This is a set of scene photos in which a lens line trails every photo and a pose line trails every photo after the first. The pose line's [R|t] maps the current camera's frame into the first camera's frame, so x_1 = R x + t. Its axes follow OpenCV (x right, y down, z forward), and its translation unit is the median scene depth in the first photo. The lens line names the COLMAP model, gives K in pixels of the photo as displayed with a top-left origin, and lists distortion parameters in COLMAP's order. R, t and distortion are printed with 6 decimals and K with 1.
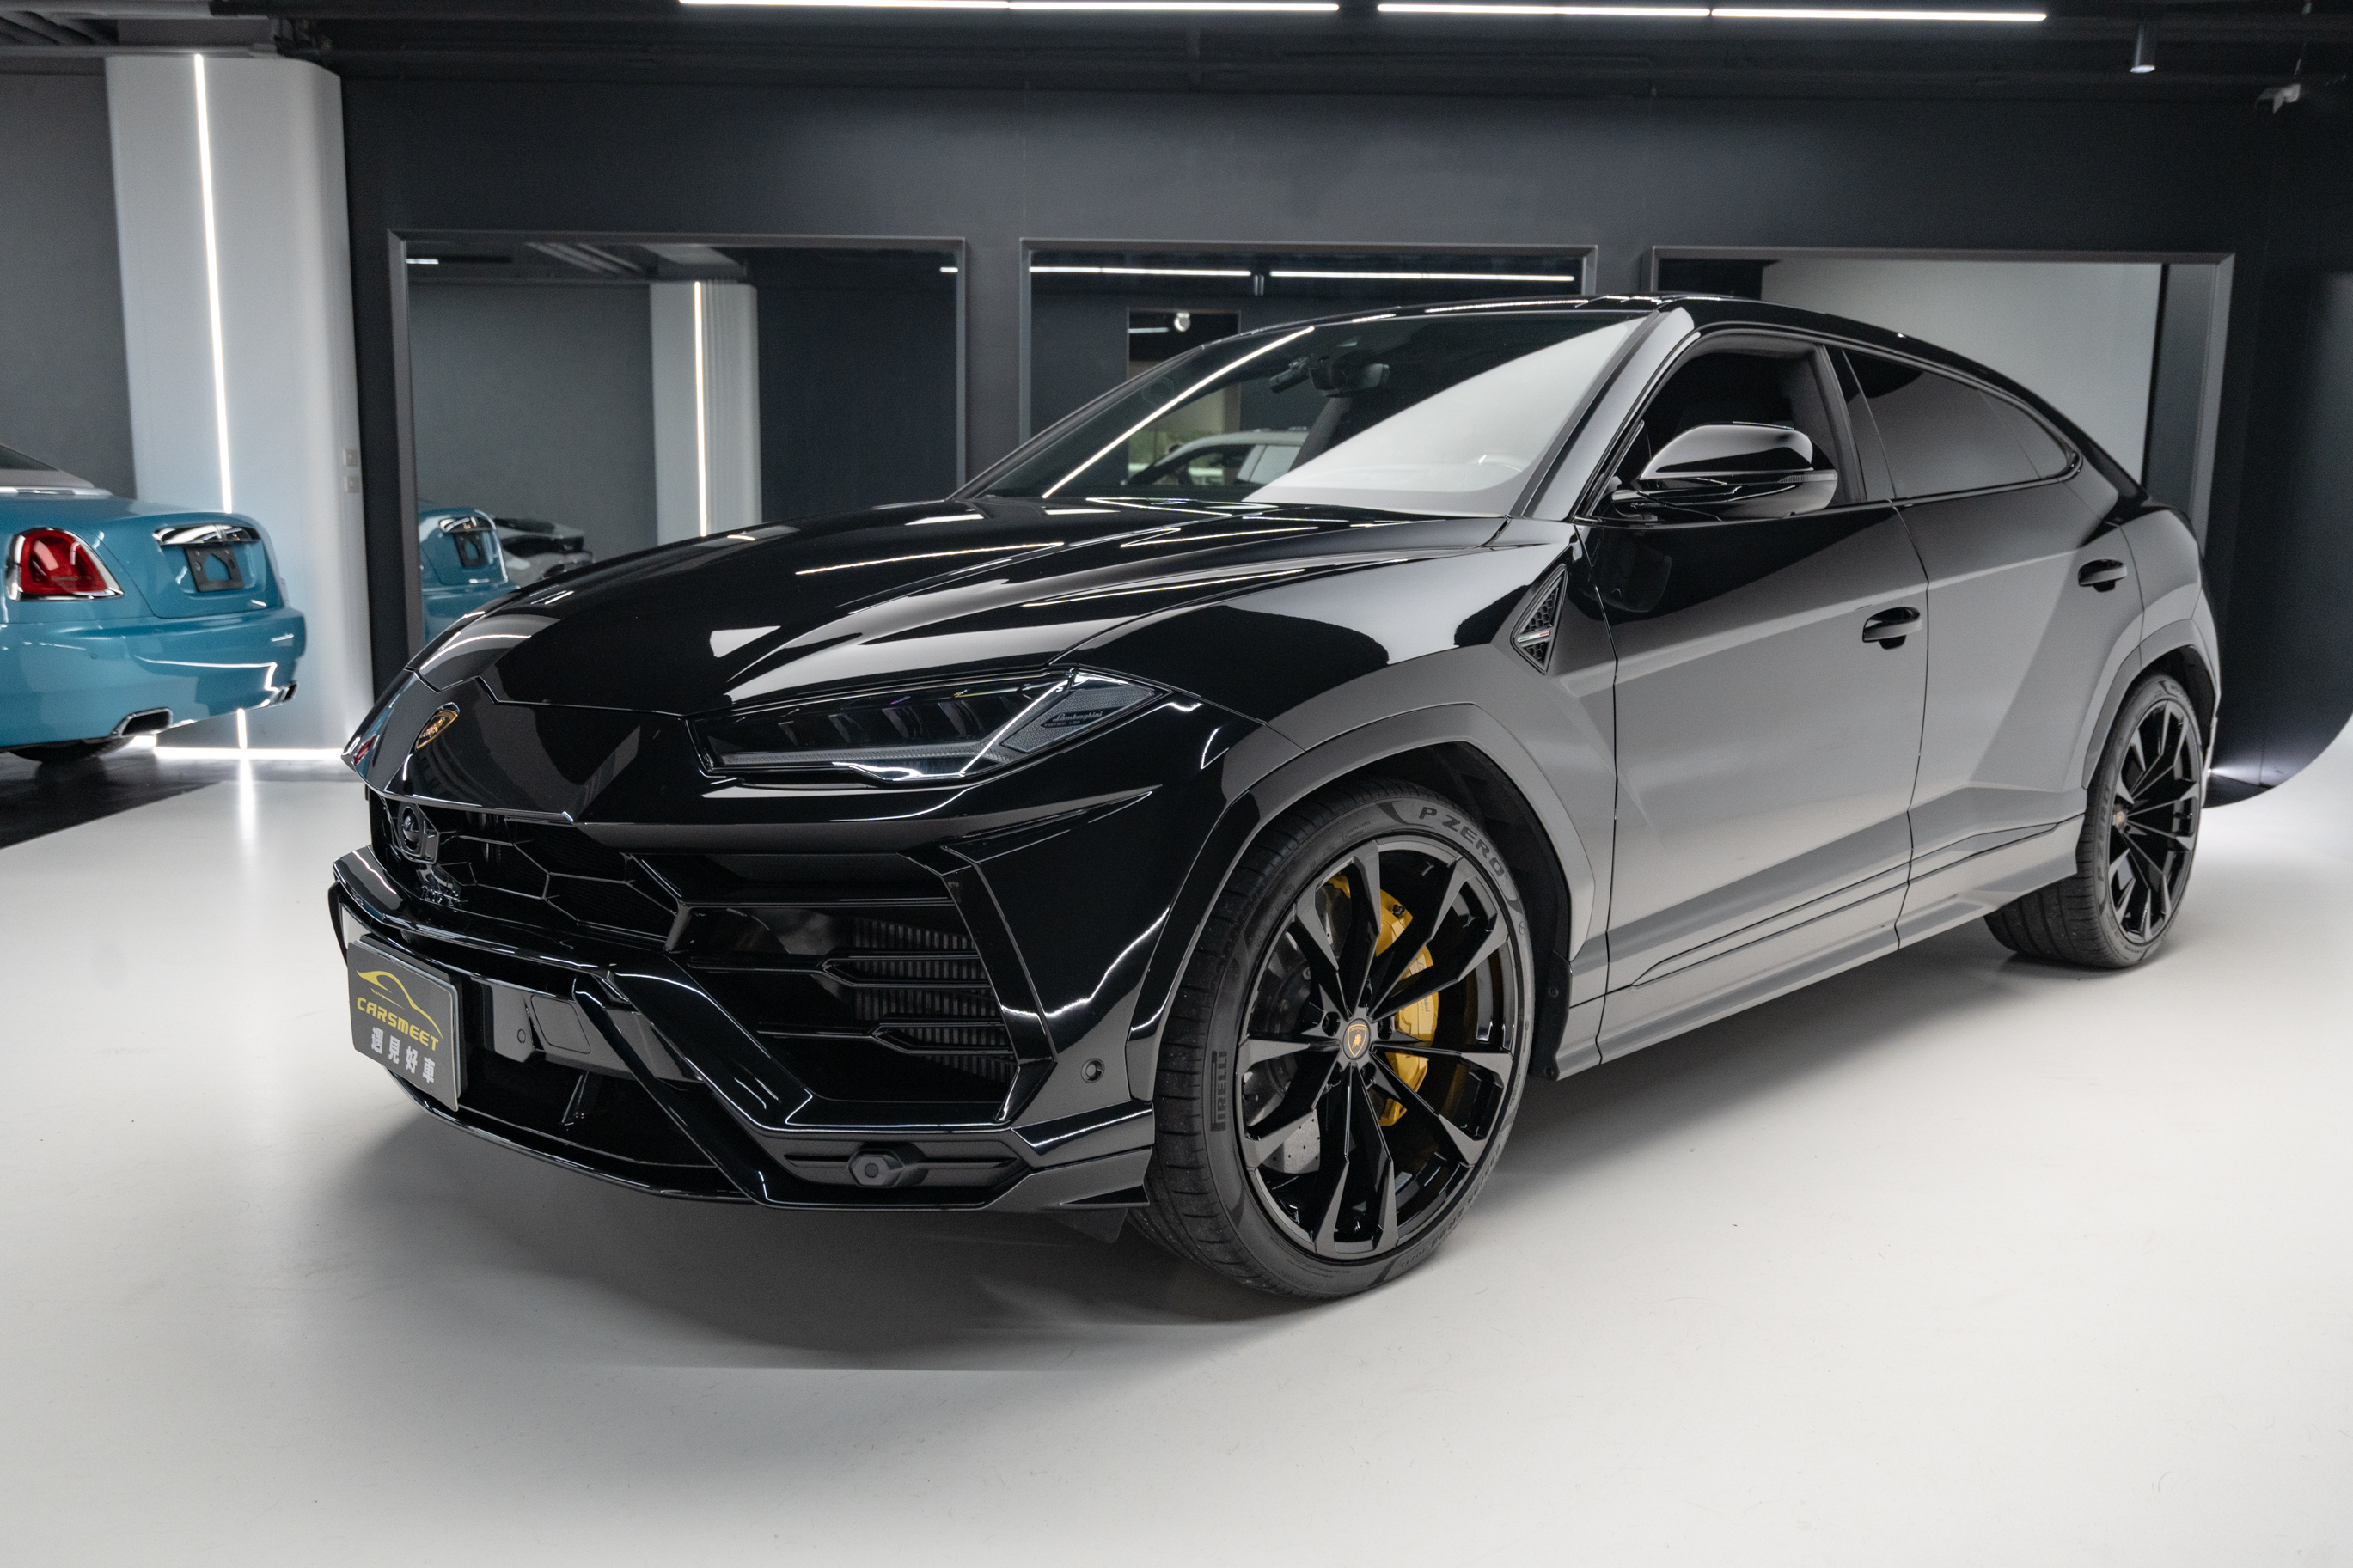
lens RADIAL K [[1884.6, 0, 1175.9], [0, 1884.6, 791.3], [0, 0, 1]] dist [0.004153, -0.003700]
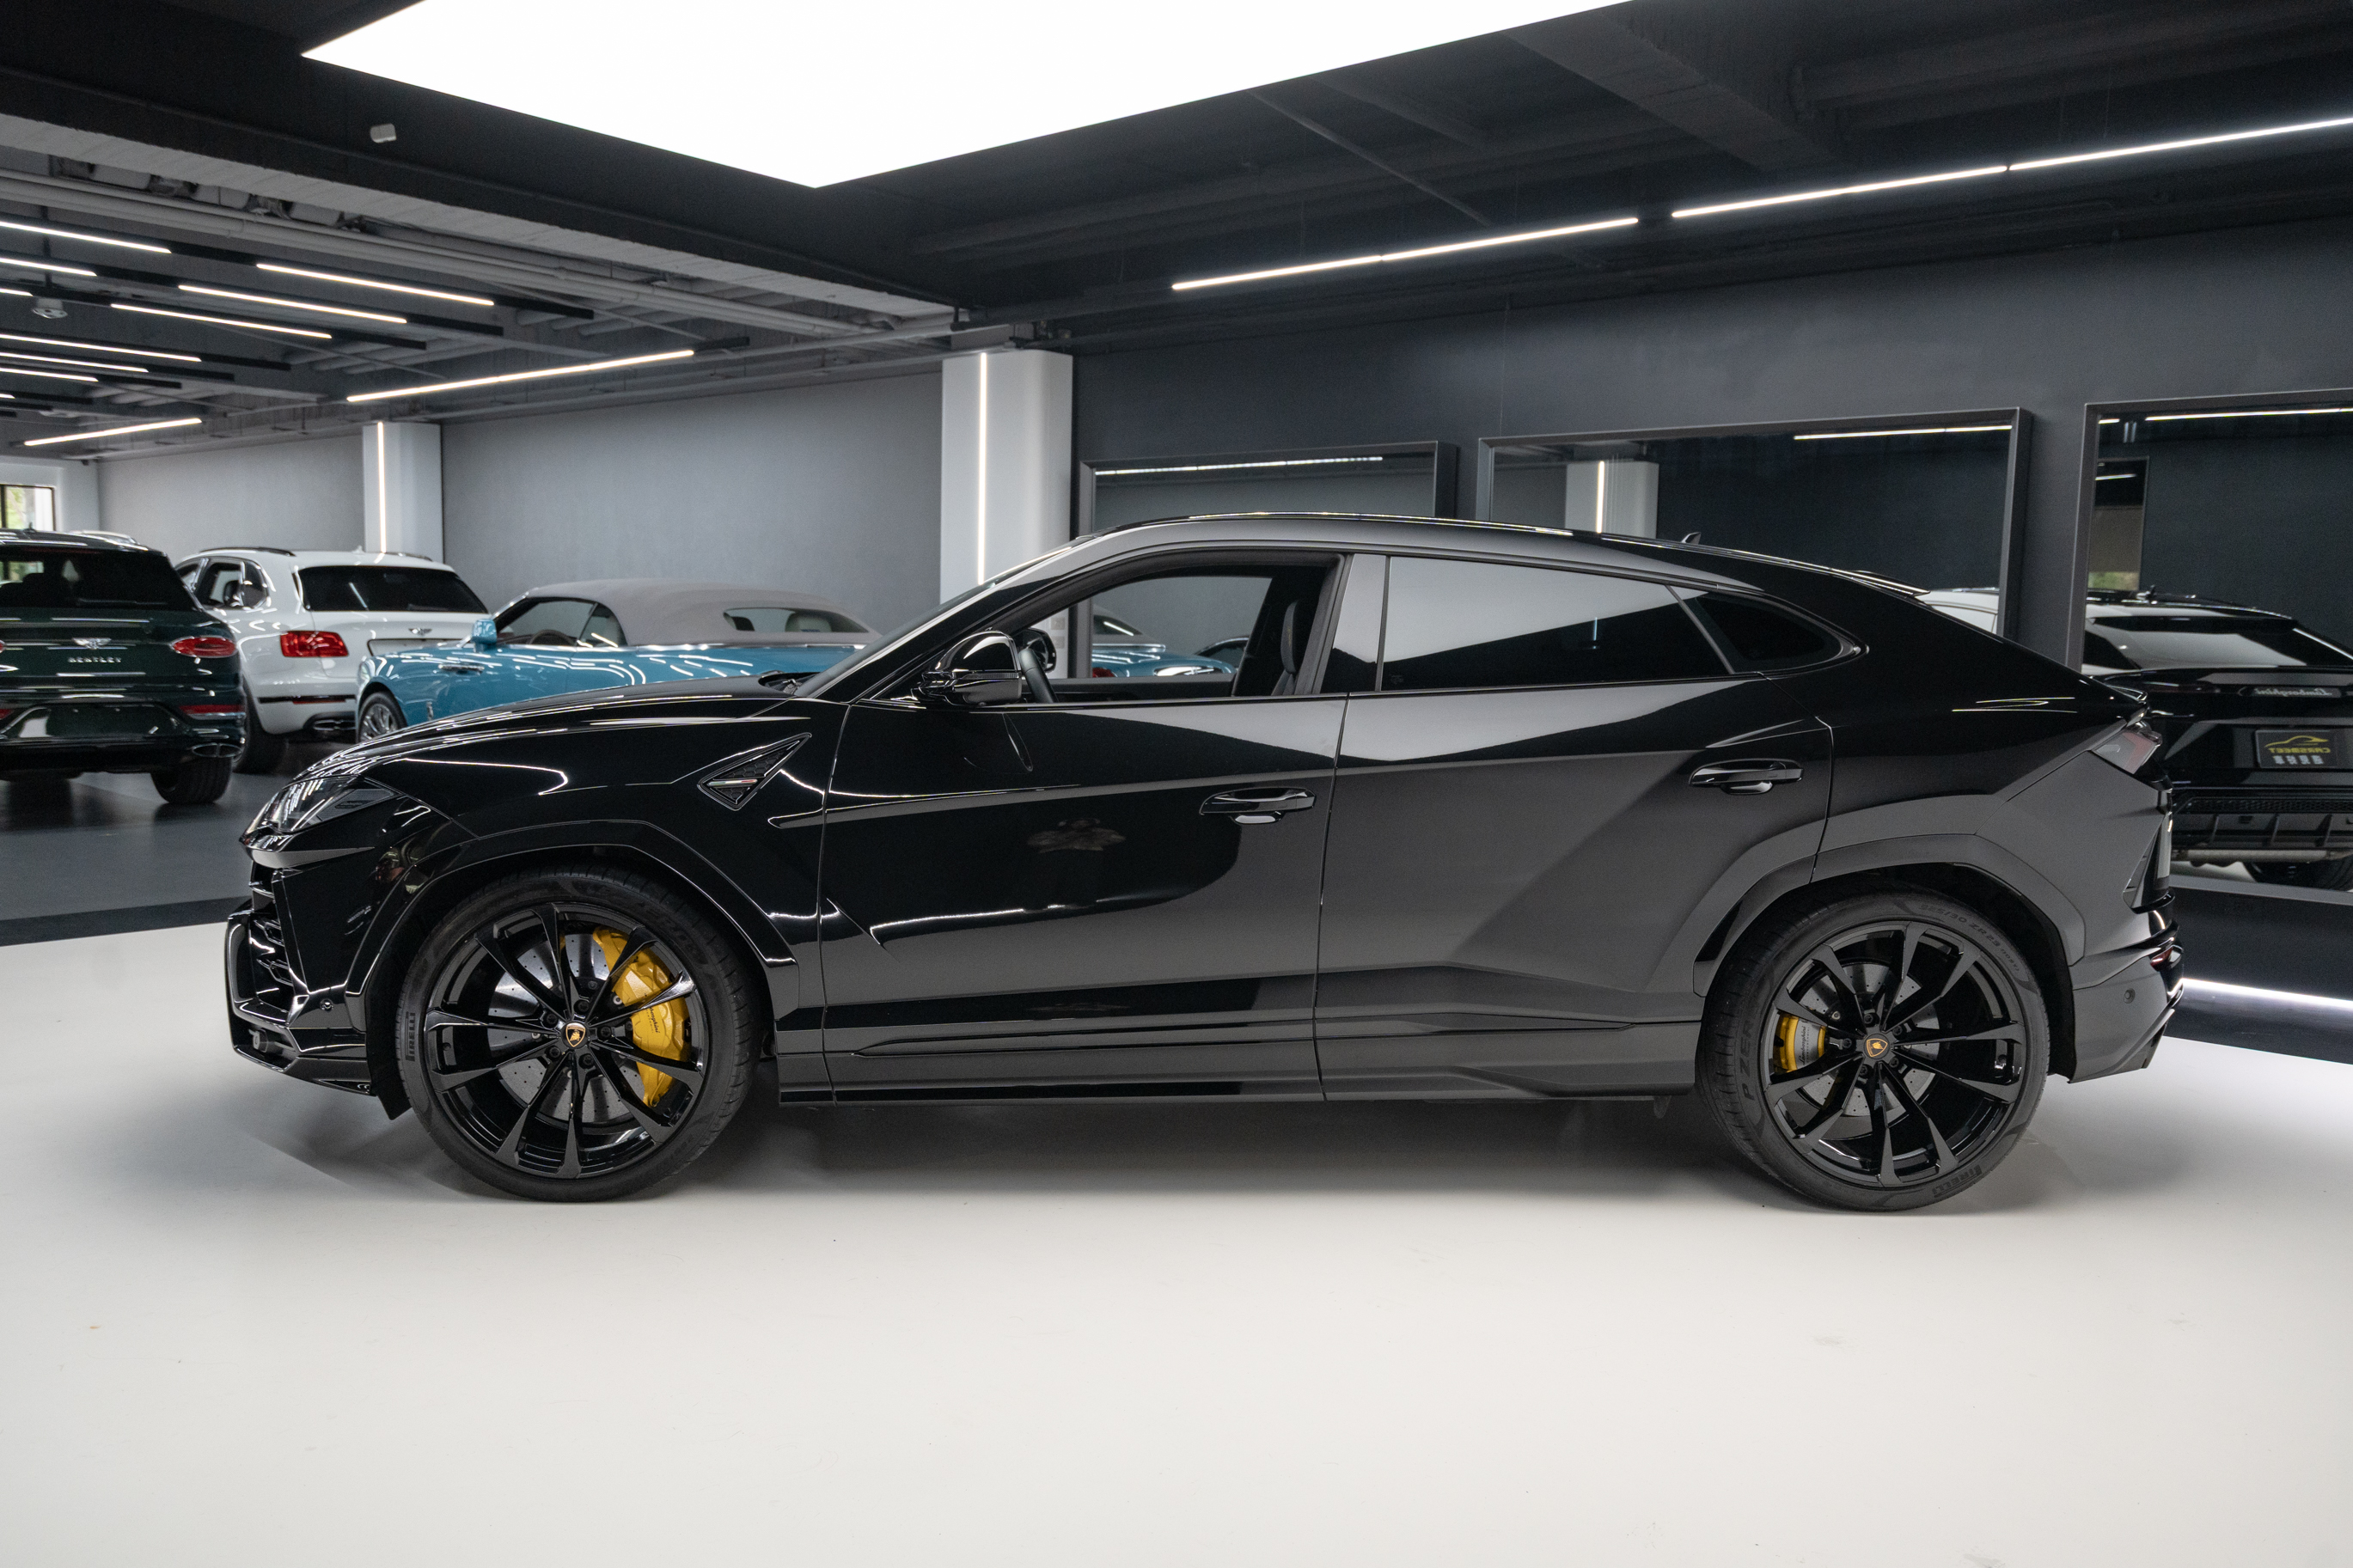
lens RADIAL K [[1795.5, 0, 1177.6], [0, 1795.5, 786.2], [0, 0, 1]] dist [0.007892, 0.002801]
pose [[0.751276, 0.064723, -0.656807, 0.533267], [-0.111002, 0.993395, -0.029076, -0.031126], [0.650586, 0.094751, 0.753498, 0.074825]]
